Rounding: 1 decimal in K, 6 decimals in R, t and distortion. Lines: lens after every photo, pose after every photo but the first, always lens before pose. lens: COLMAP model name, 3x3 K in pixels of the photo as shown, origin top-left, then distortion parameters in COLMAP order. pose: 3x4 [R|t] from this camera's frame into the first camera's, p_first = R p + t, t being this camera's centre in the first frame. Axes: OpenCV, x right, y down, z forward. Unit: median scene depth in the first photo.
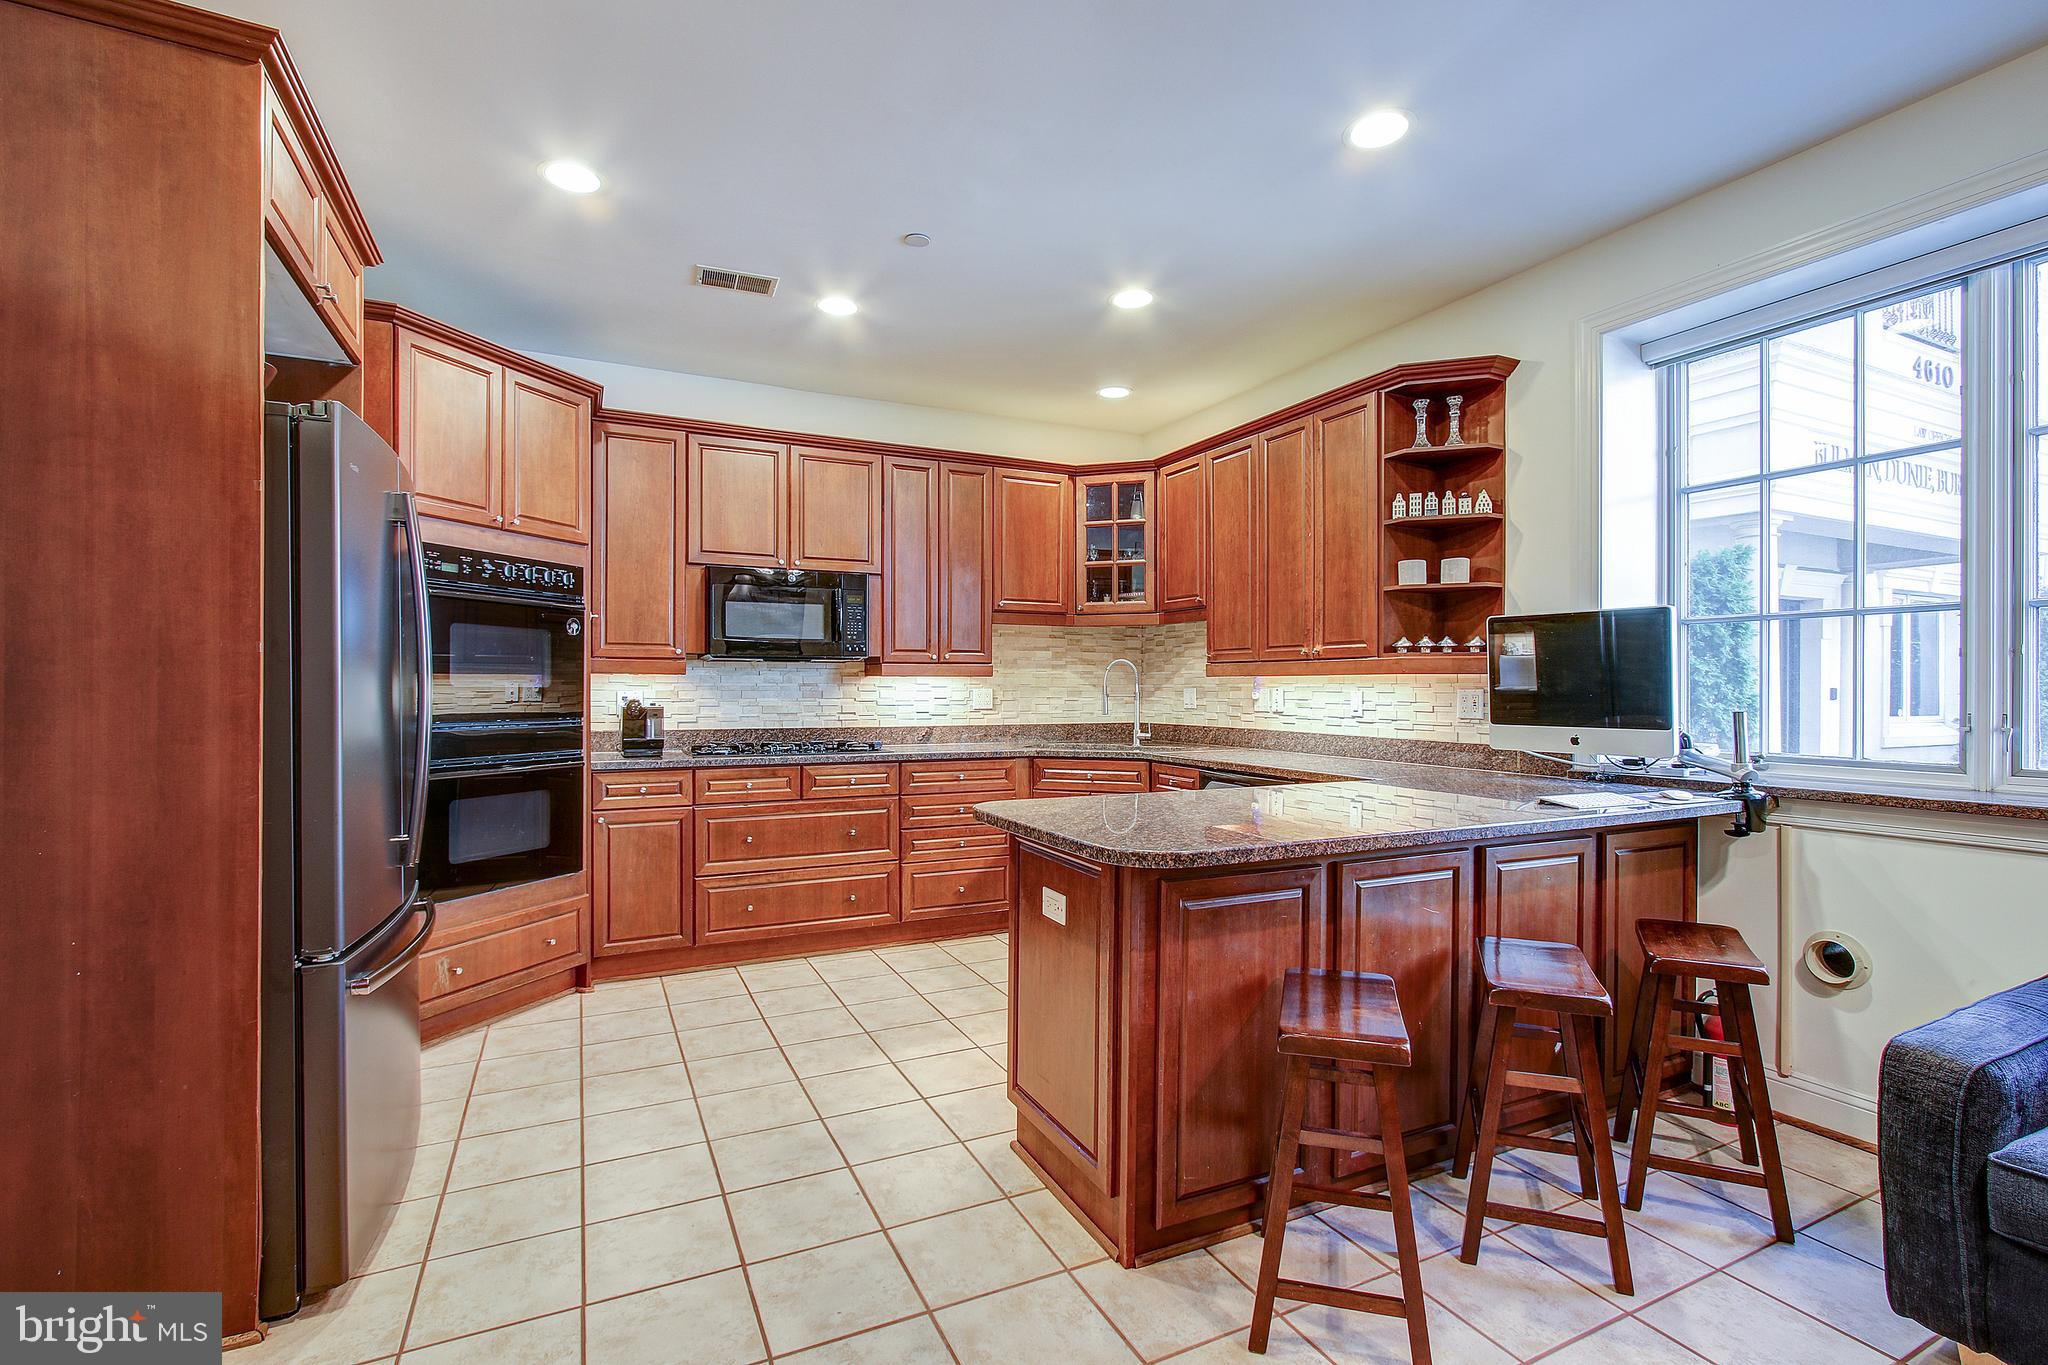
lens RADIAL K [[947.9, 0, 1040.3], [0, 947.9, 687.0], [0, 0, 1]] dist [-0.013533, -0.000413]
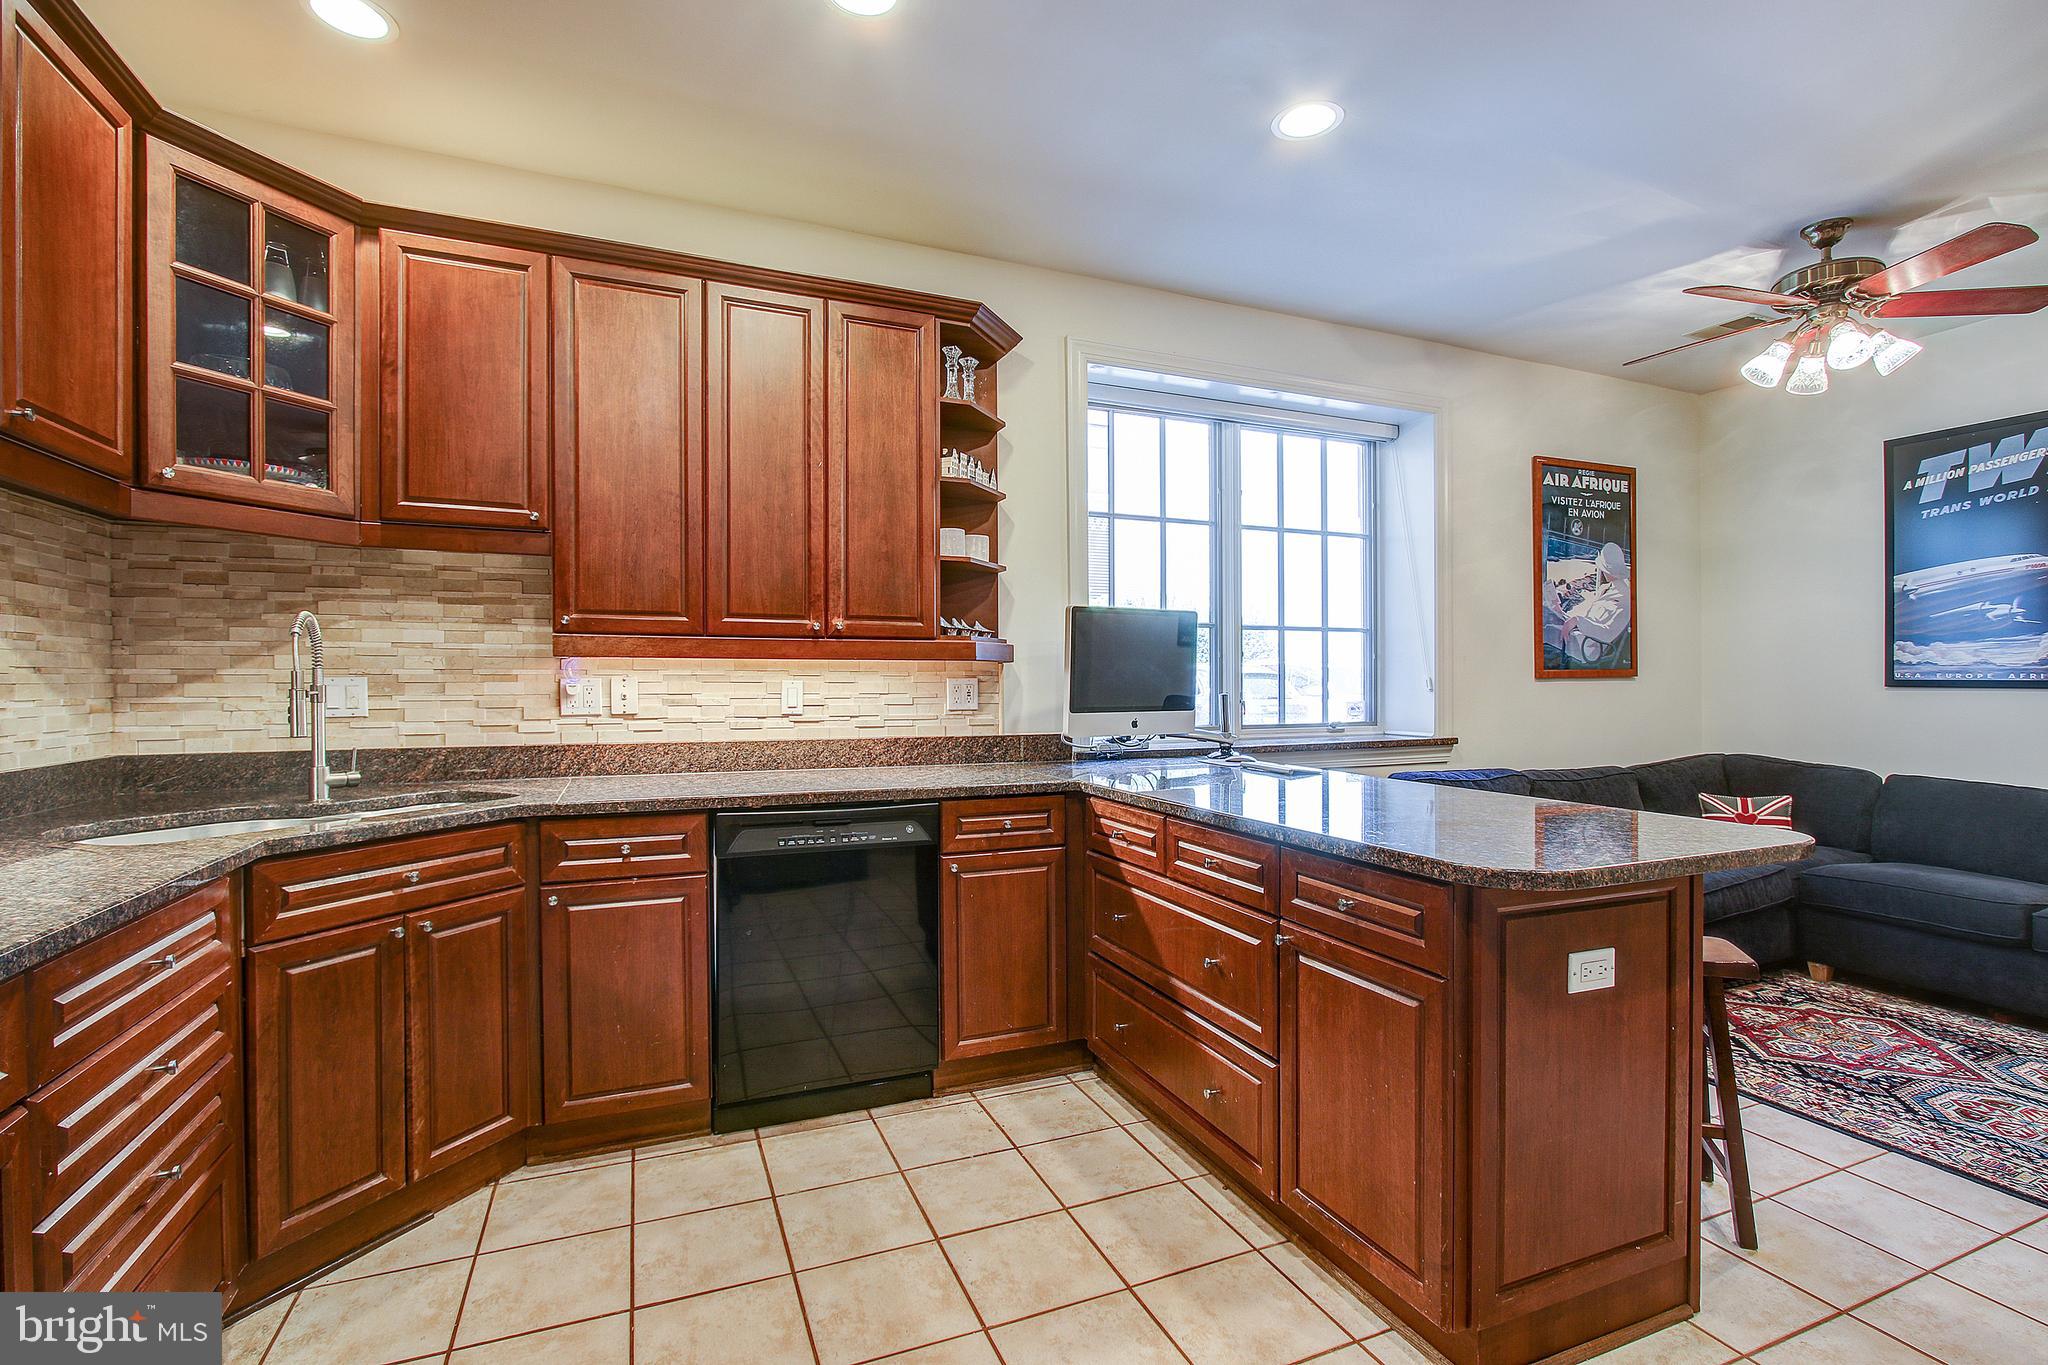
lens RADIAL K [[943.6, 0, 1034.2], [0, 943.6, 678.7], [0, 0, 1]] dist [-0.024180, 0.006543]
pose [[0.058492, -0.000777, 0.998288, -0.399771], [-0.000885, 0.999999, 0.000830, 0.002070], [-0.998288, -0.000932, 0.058491, 0.755089]]
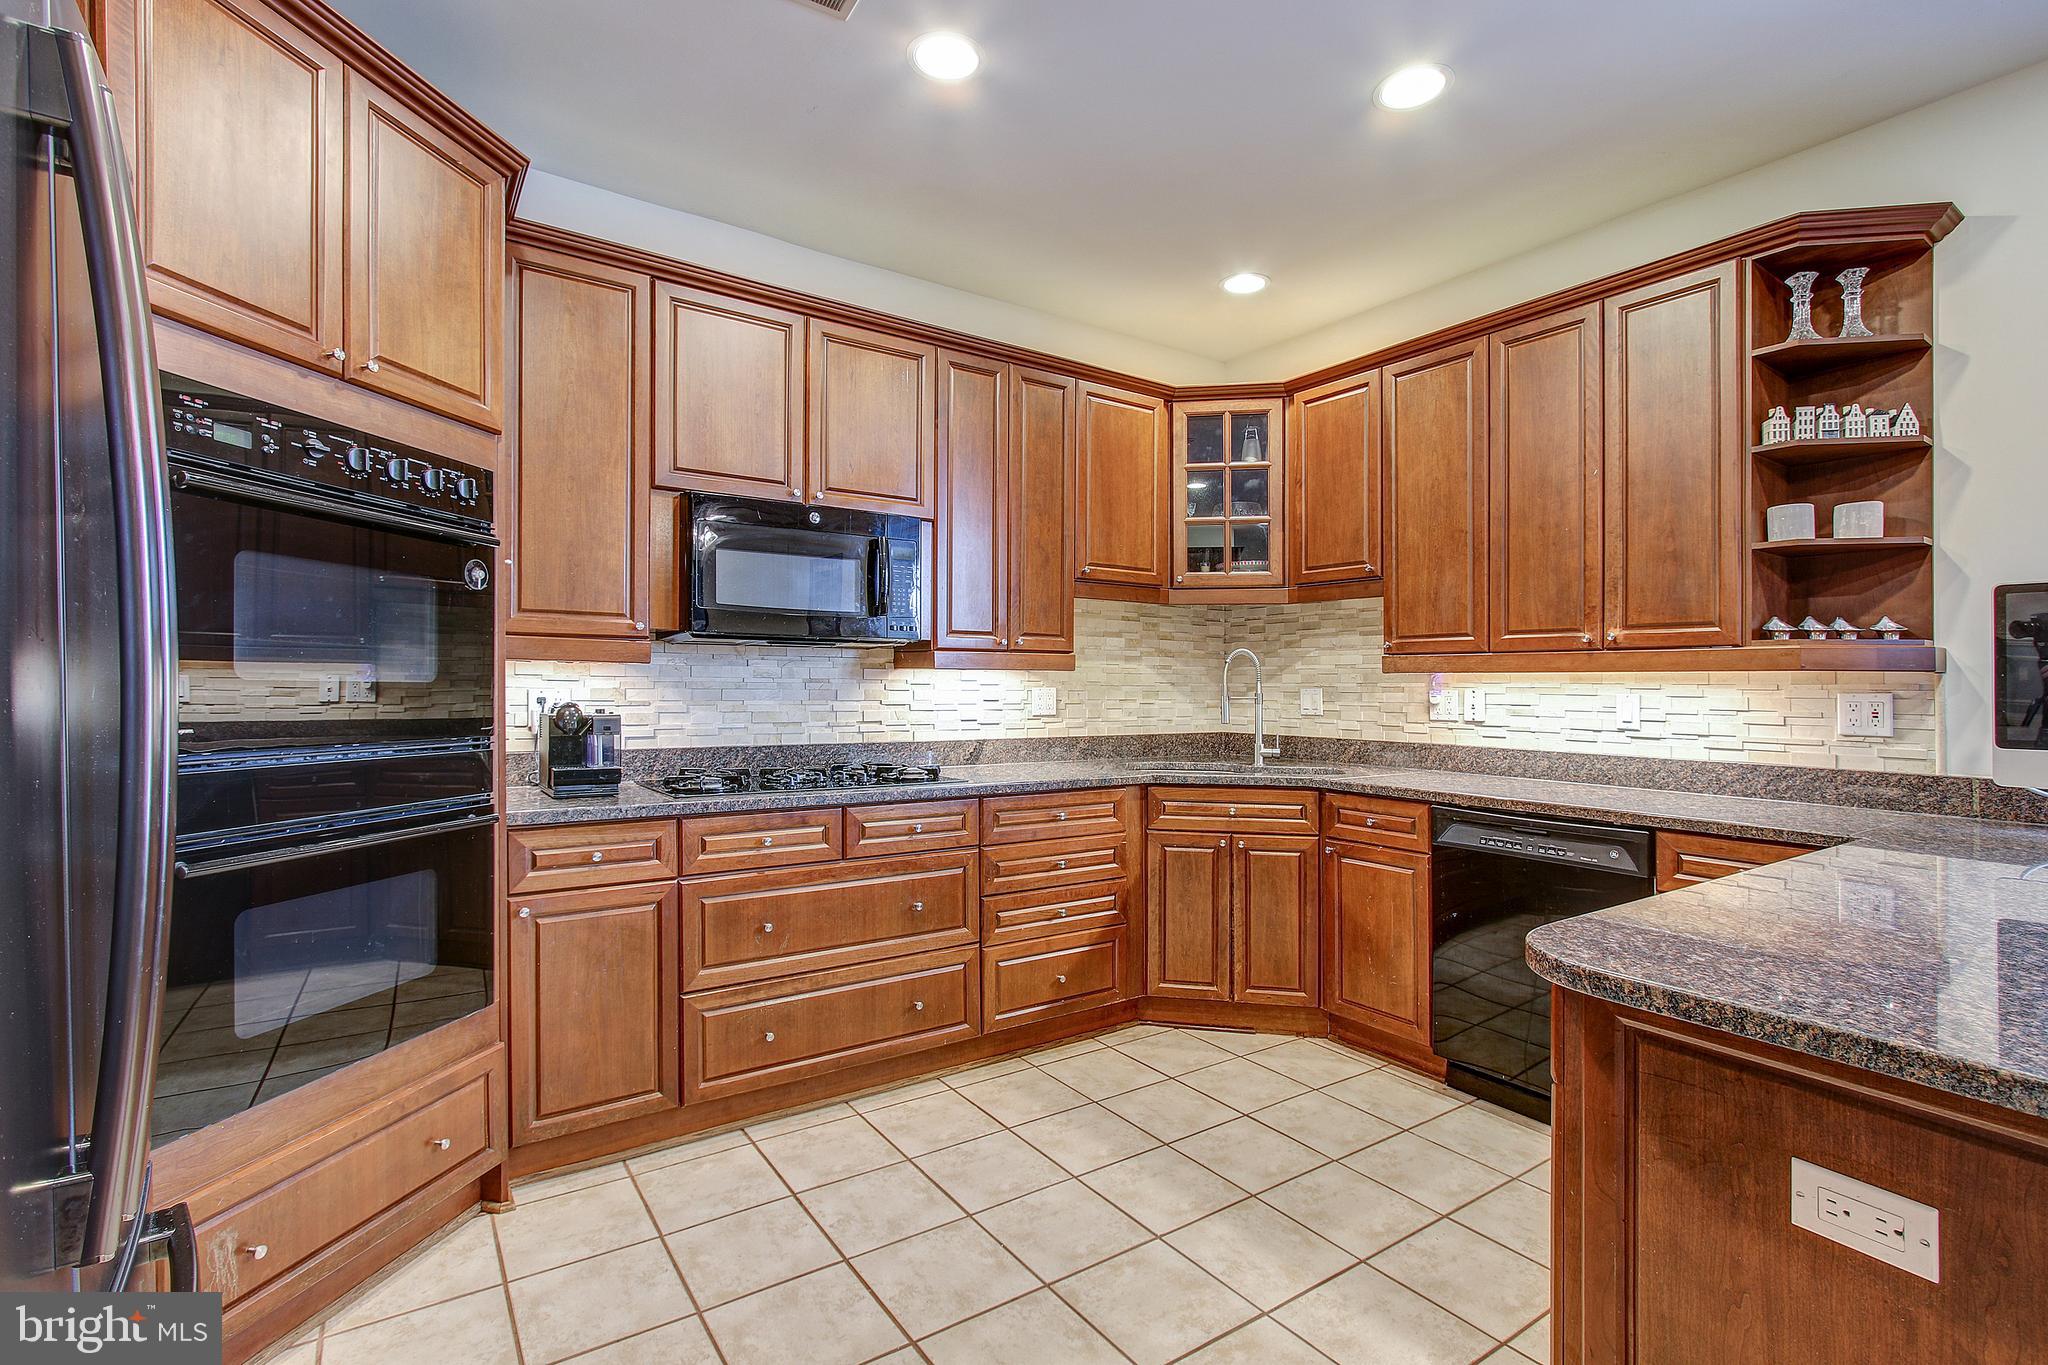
lens RADIAL K [[944.1, 0, 1036.0], [0, 944.1, 695.5], [0, 0, 1]] dist [-0.009389, 0.000882]
pose [[0.989131, 0.003718, 0.146993, -0.218619], [-0.005354, 0.999928, 0.010737, 0.000139], [-0.146943, -0.011407, 0.989079, 0.350071]]
